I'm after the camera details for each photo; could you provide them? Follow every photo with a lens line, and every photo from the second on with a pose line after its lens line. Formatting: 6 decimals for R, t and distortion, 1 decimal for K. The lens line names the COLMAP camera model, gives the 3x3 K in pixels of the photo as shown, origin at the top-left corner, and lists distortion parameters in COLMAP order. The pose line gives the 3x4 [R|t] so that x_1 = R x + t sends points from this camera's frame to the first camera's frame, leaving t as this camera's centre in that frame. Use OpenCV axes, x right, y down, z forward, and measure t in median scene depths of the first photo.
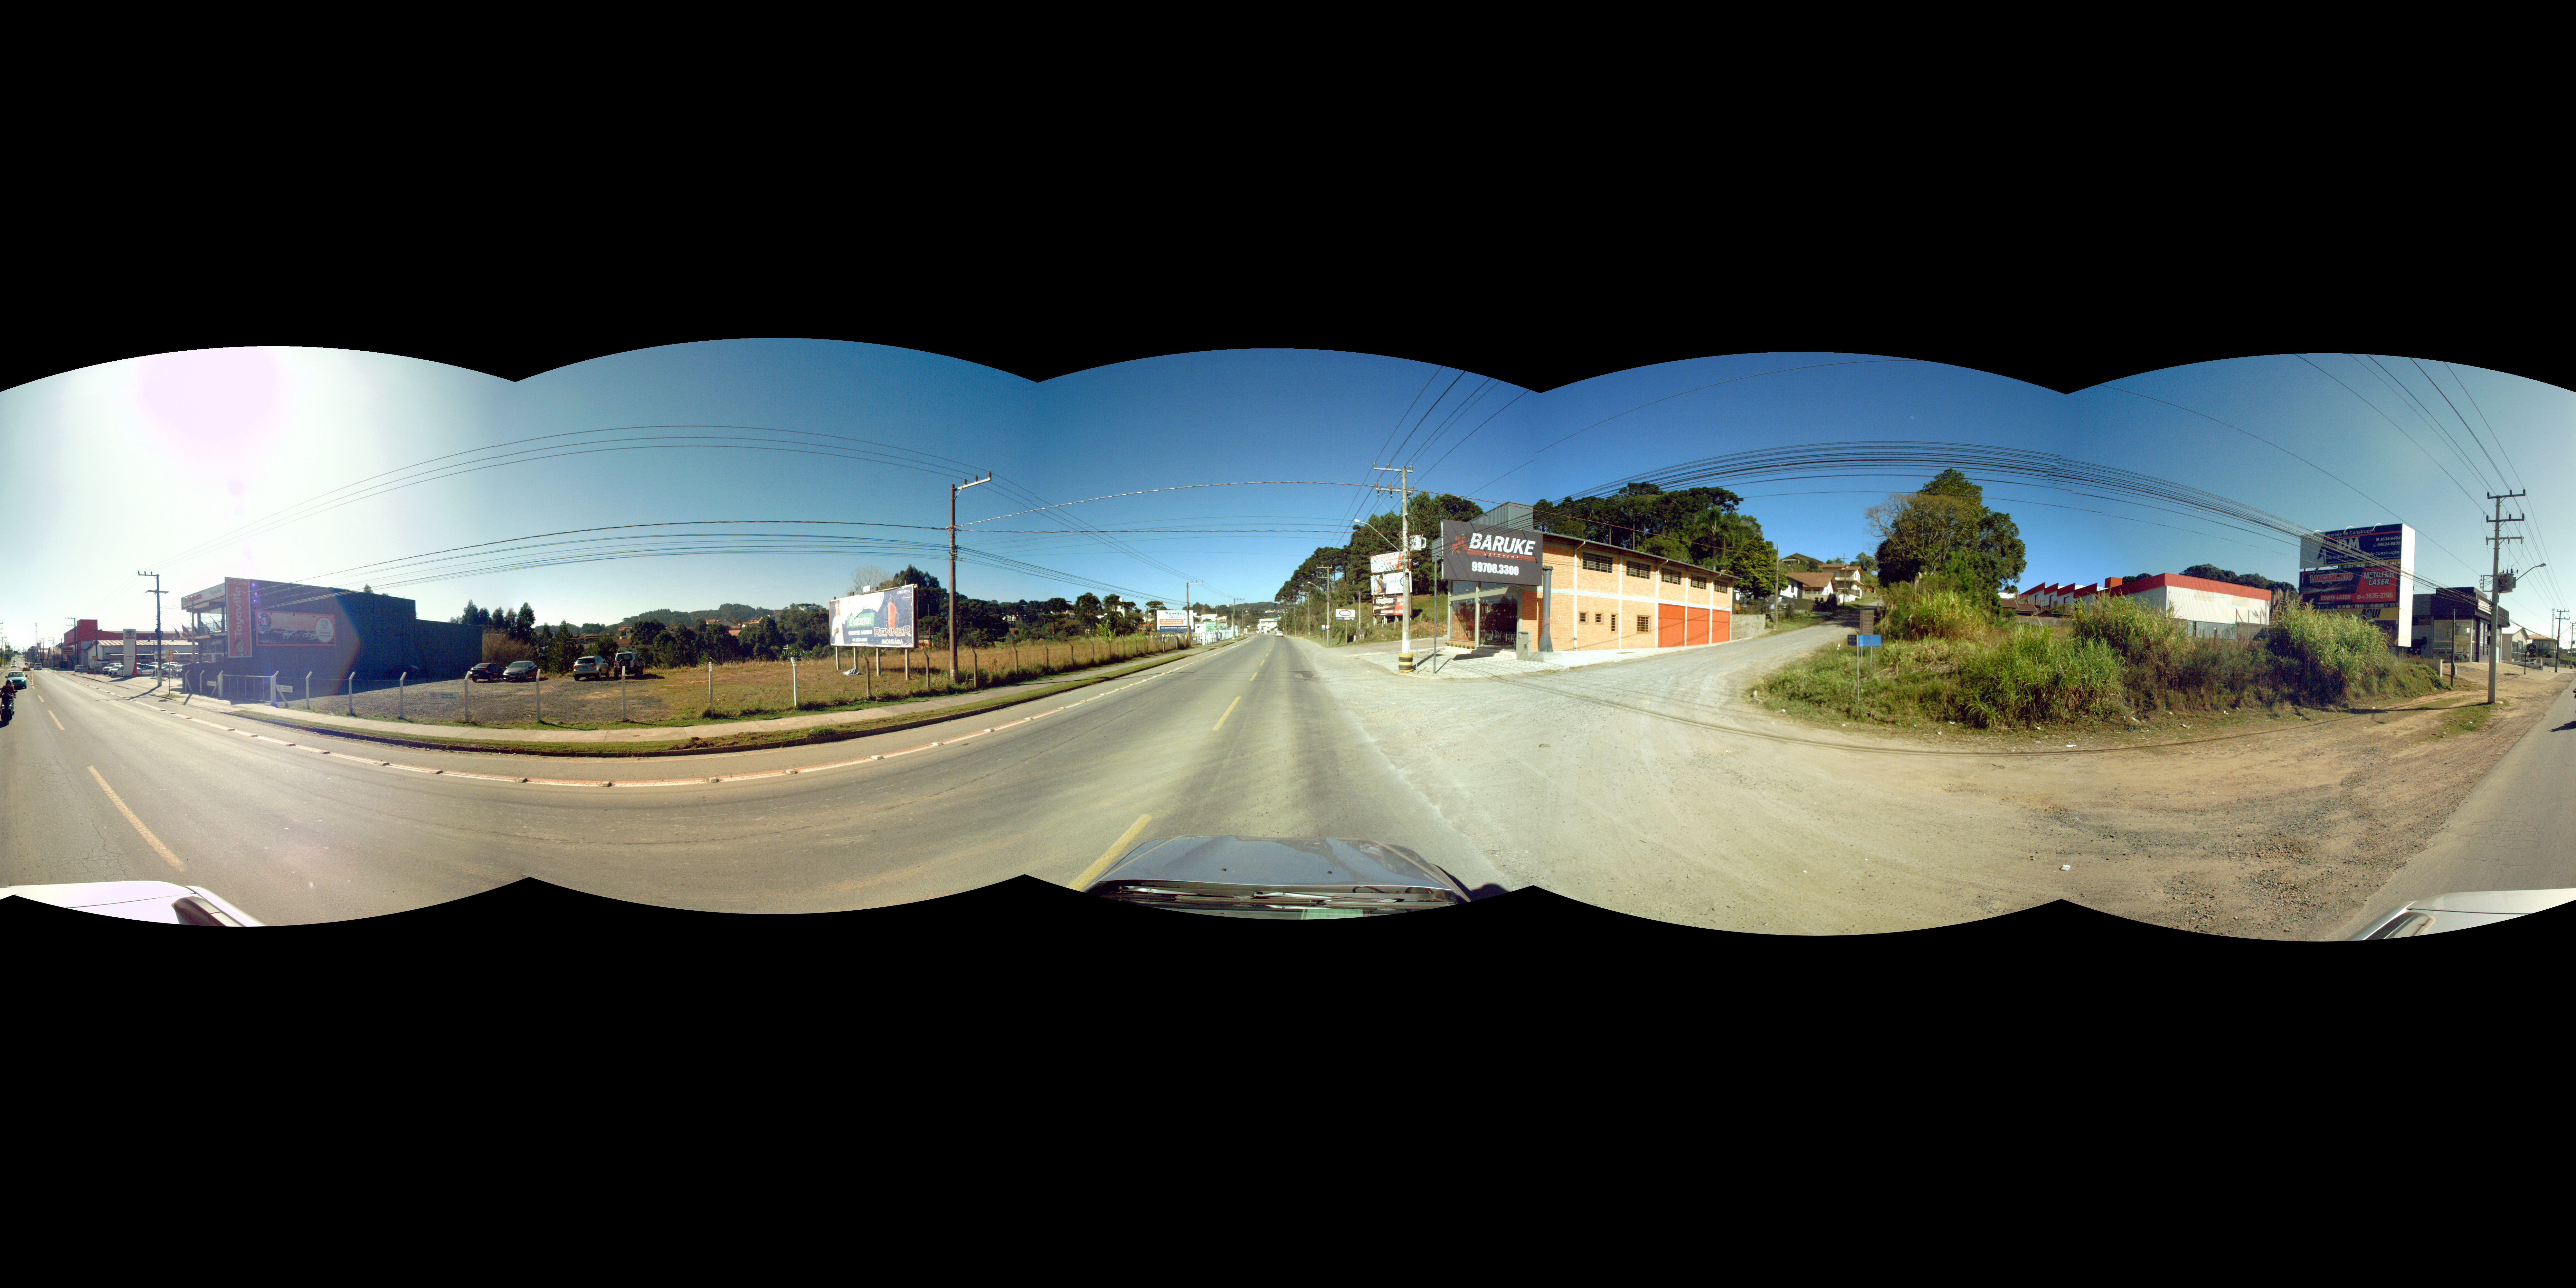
lens RADIAL K [[6439.5, 0, 1303.2], [0, 6439.5, 644.4], [0, 0, 1]] dist [-0.510939, 0.000000]
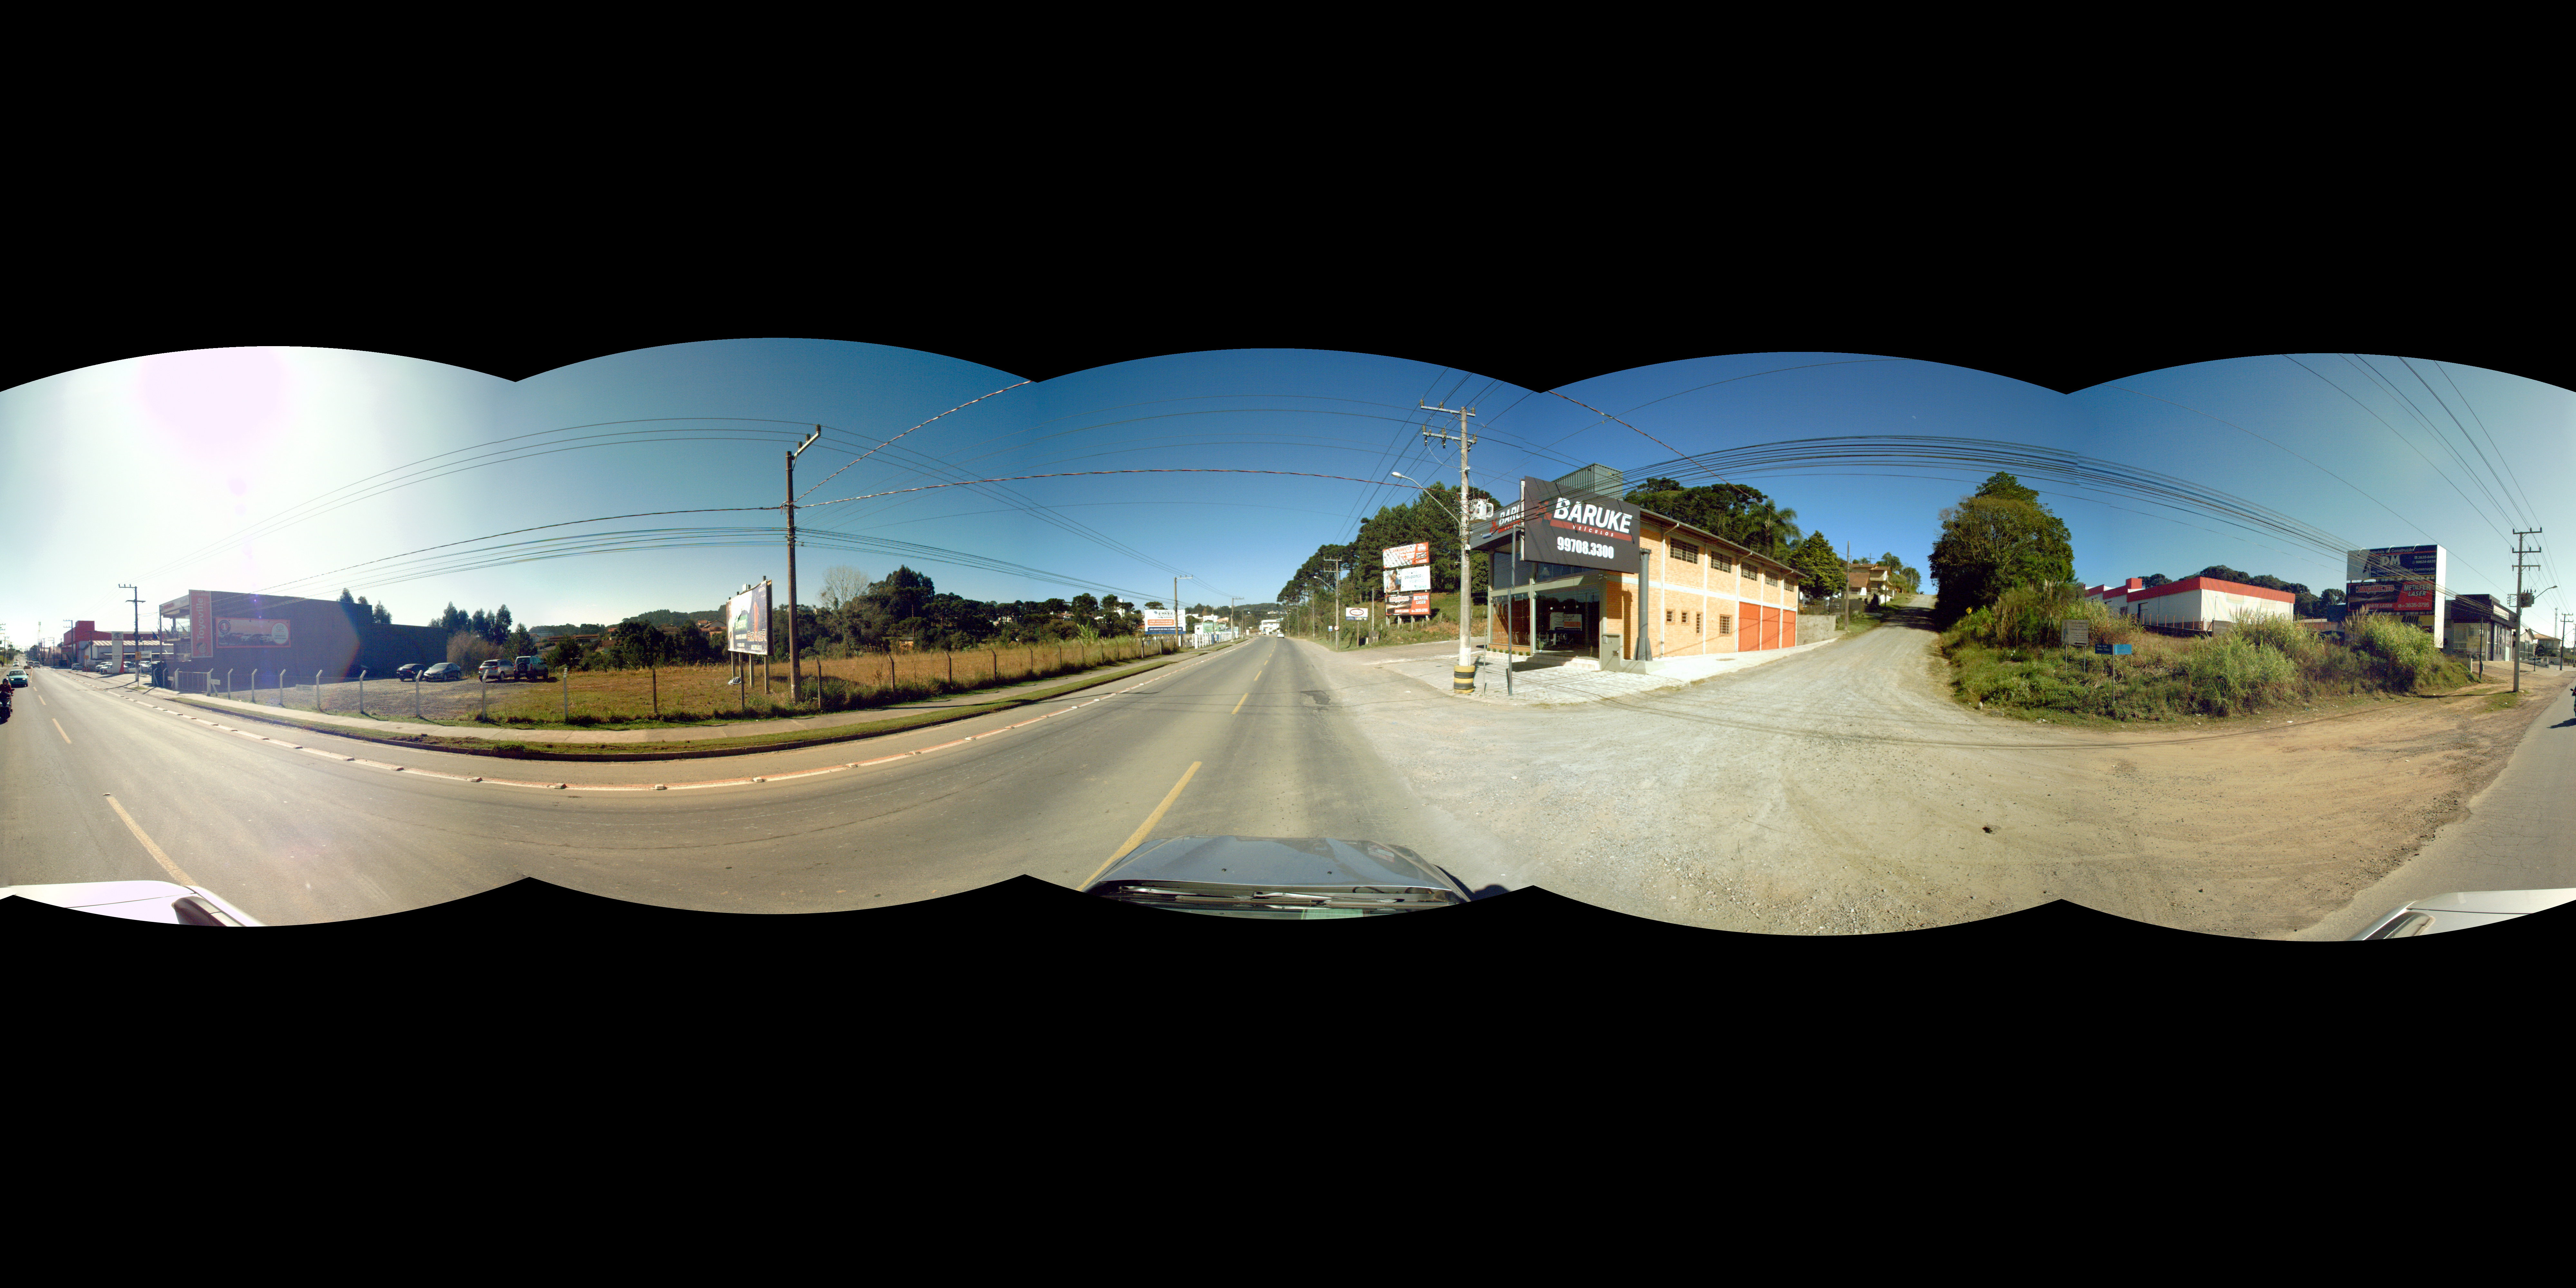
lens RADIAL K [[1832.1, 0, 1284.9], [0, 1832.1, 634.0], [0, 0, 1]] dist [-0.107119, 0.000496]
pose [[0.999999, 0.000862, -0.001387, -0.002742], [-0.000858, 0.999997, 0.002329, -0.002494], [0.001389, -0.002328, 0.999996, 0.723695]]
